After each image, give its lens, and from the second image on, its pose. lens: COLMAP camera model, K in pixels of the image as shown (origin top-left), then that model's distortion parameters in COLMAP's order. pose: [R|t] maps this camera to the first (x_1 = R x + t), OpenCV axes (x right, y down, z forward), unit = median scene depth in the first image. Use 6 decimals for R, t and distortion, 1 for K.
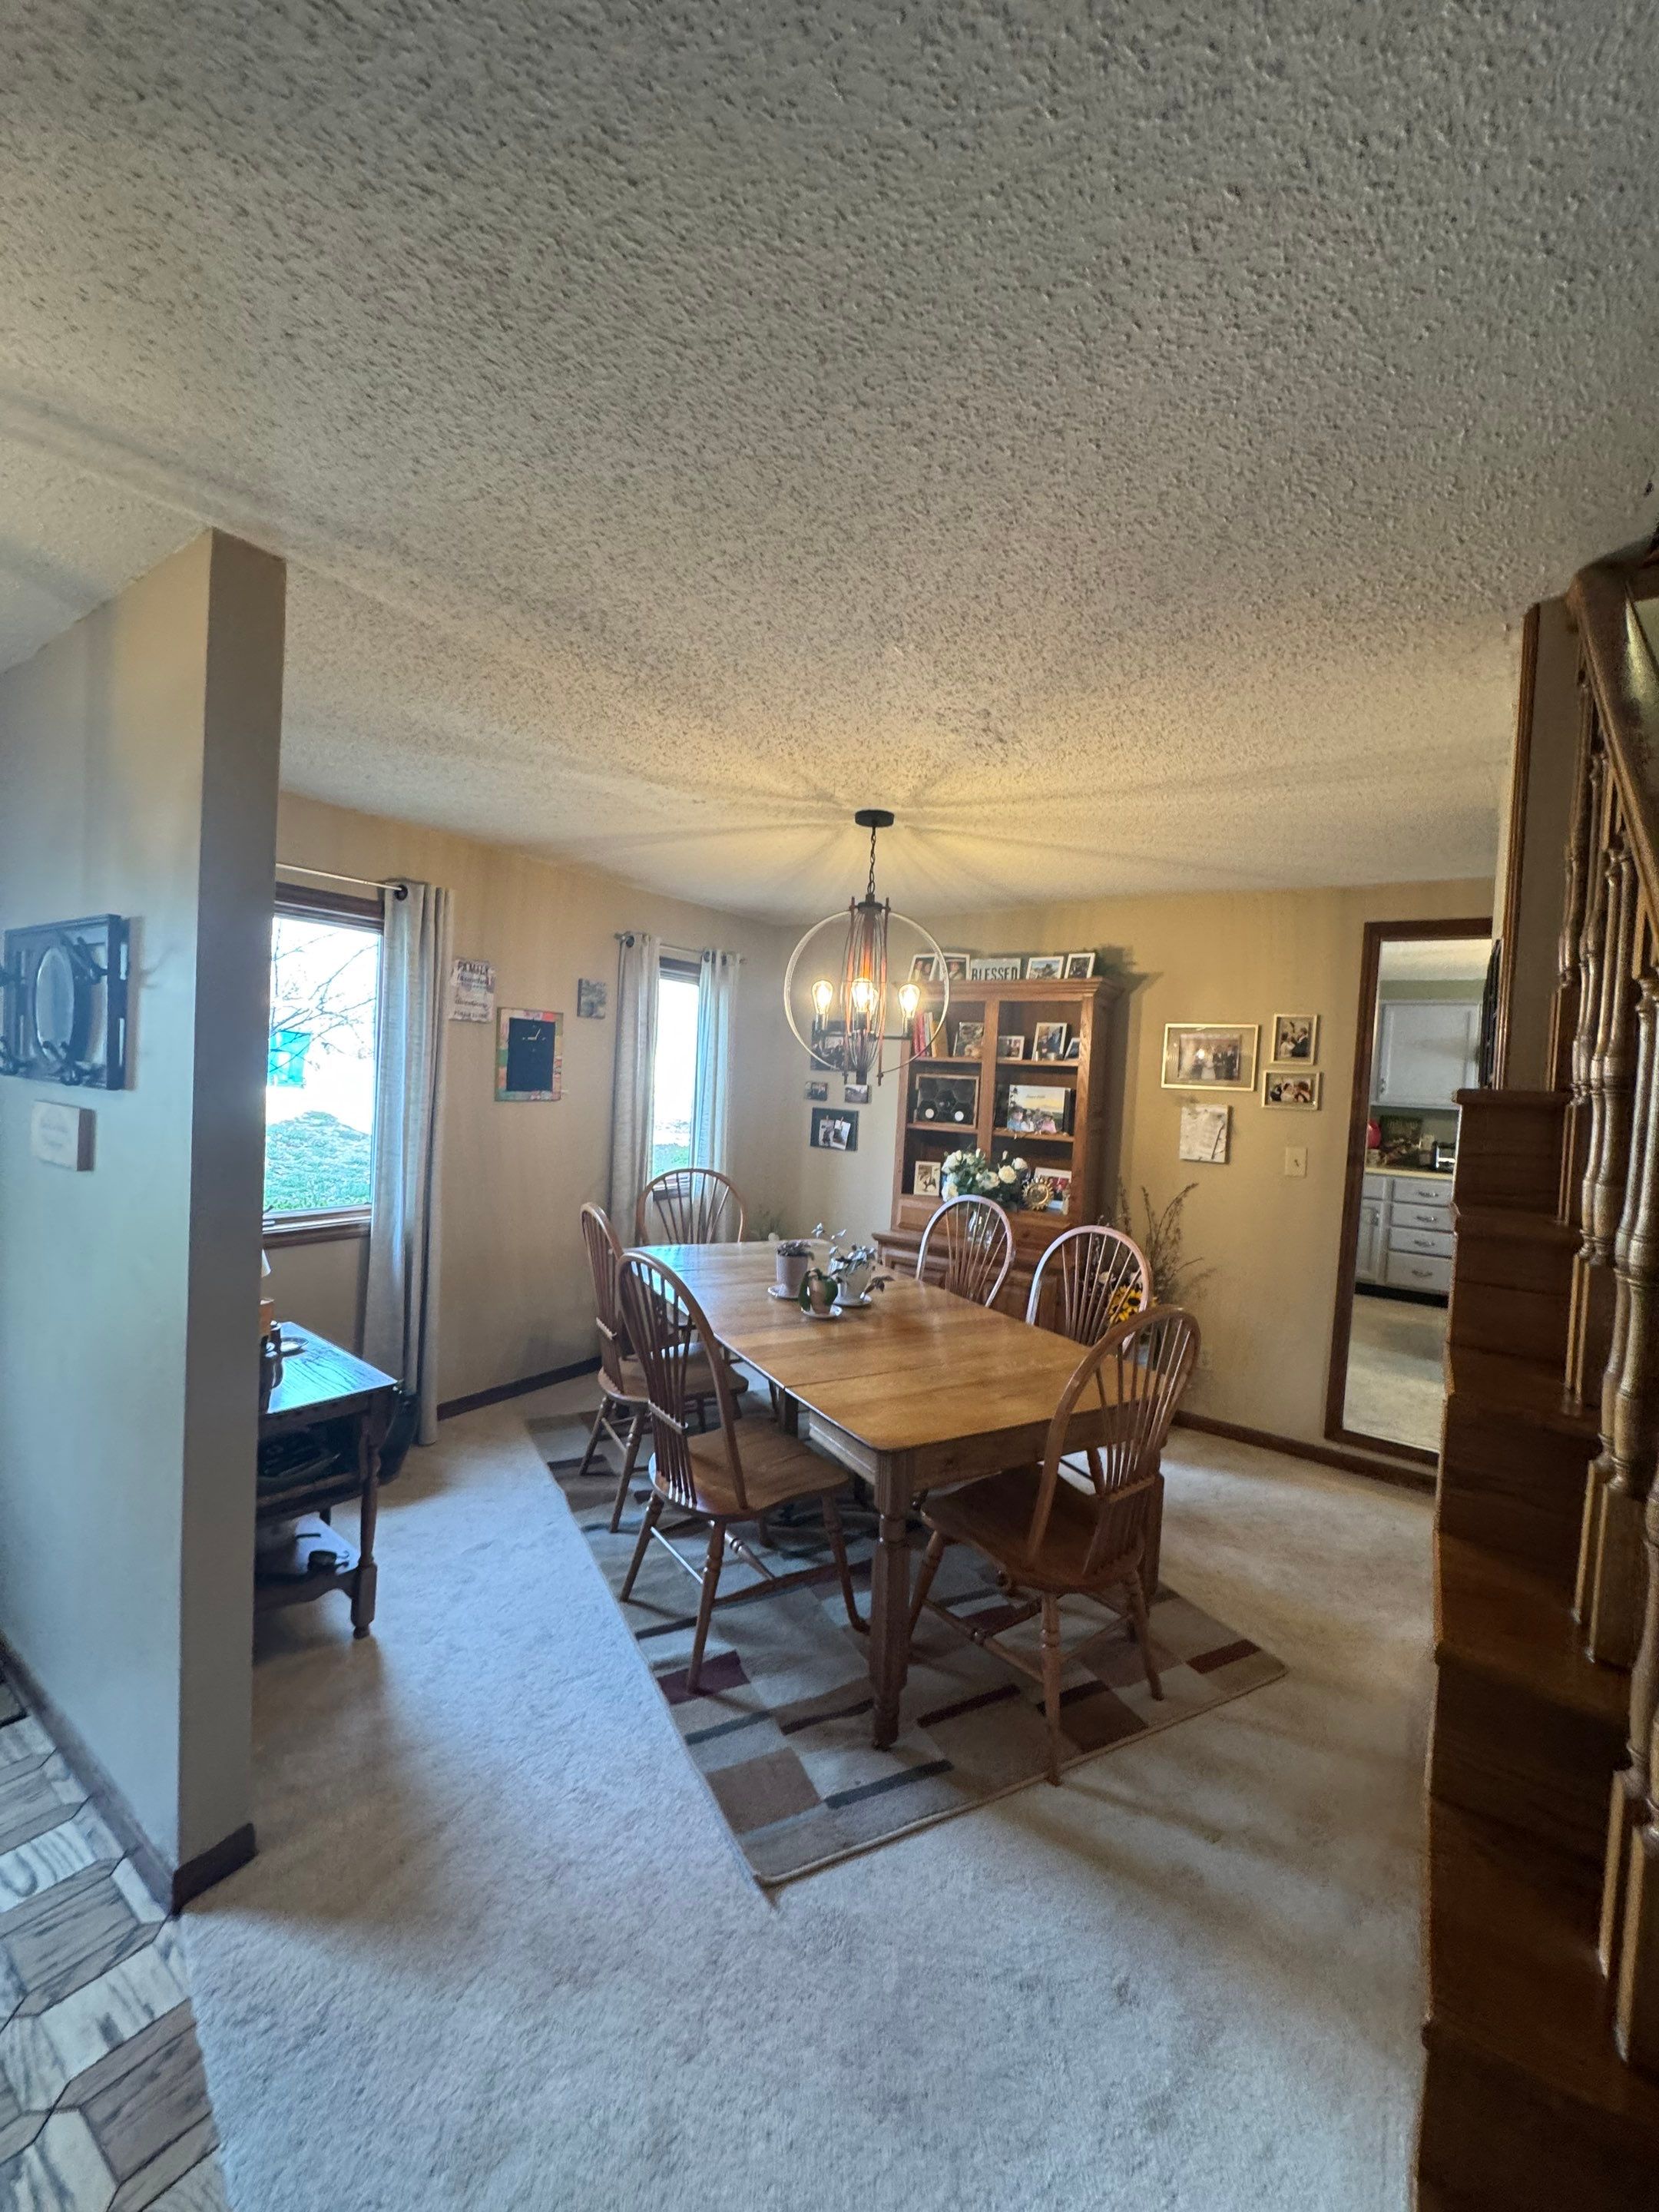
lens RADIAL K [[868.8, 0, 829.5], [0, 868.8, 1106.0], [0, 0, 1]] dist [-0.001043, 0.000394]
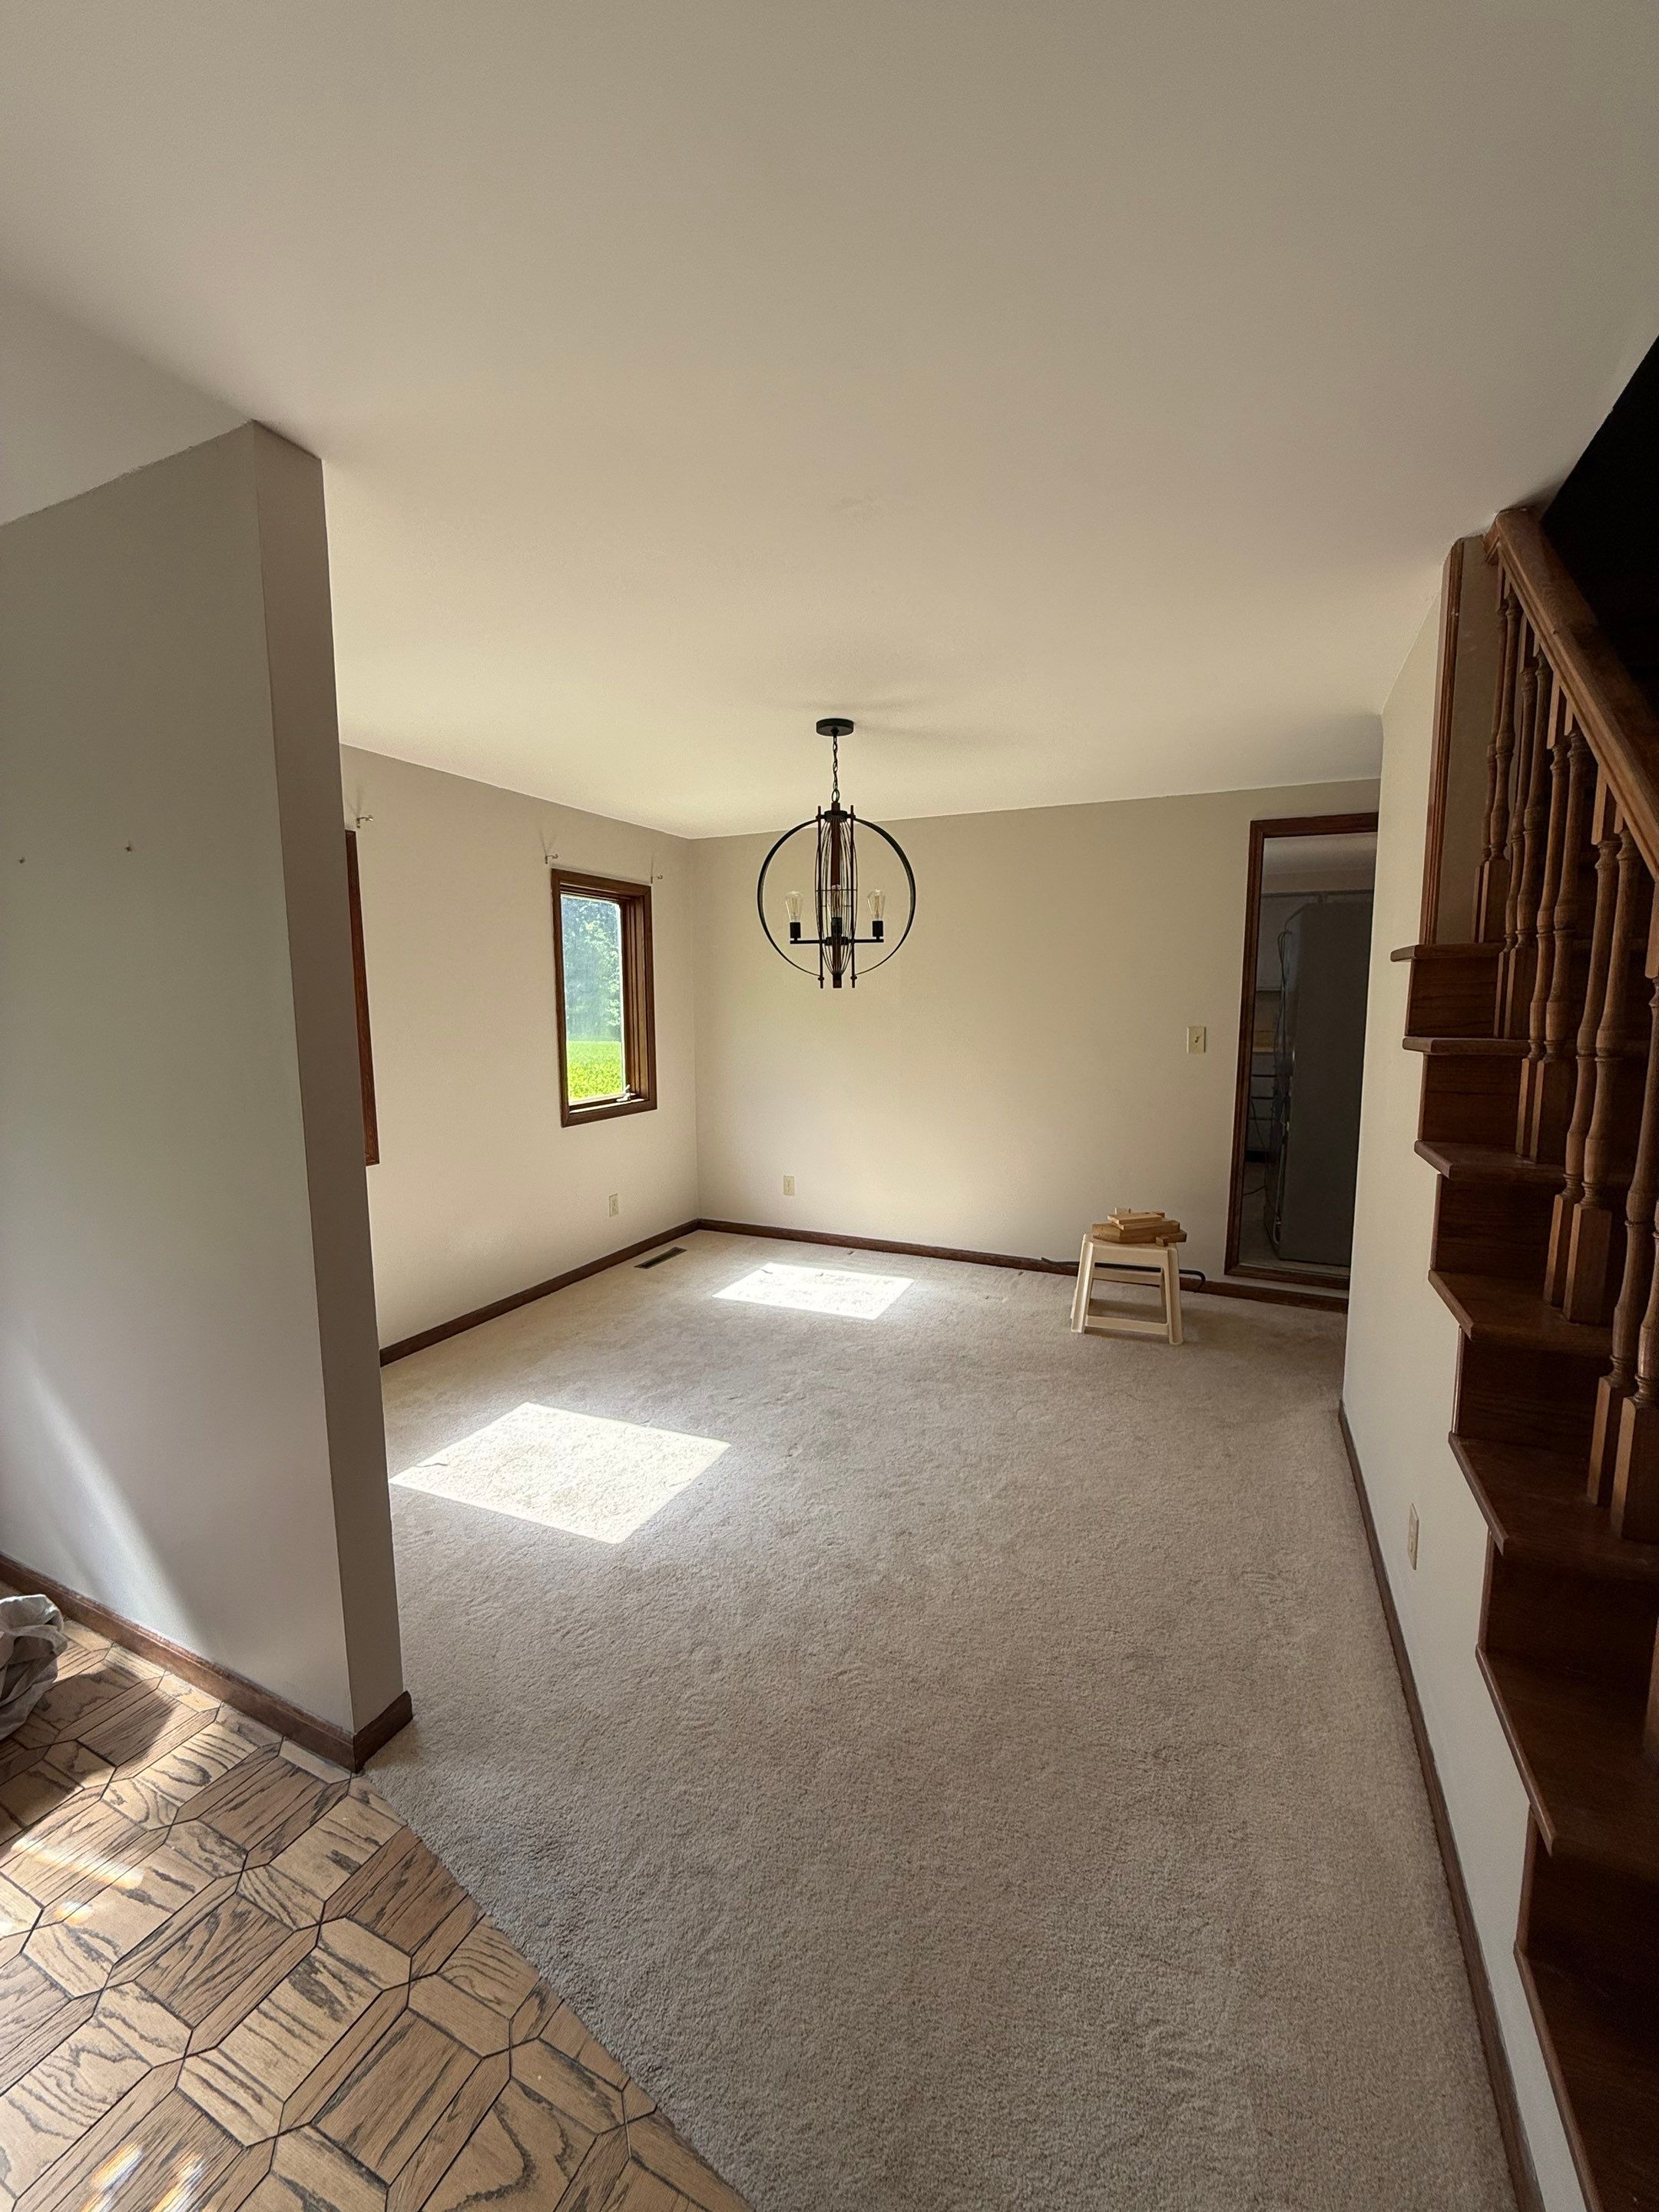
lens RADIAL K [[868.8, 0, 829.5], [0, 868.8, 1106.0], [0, 0, 1]] dist [-0.001043, 0.000394]
pose [[0.984580, -0.077340, 0.156913, -0.286778], [0.062796, 0.993435, 0.095625, 0.032970], [-0.163278, -0.084297, 0.982972, -0.104039]]
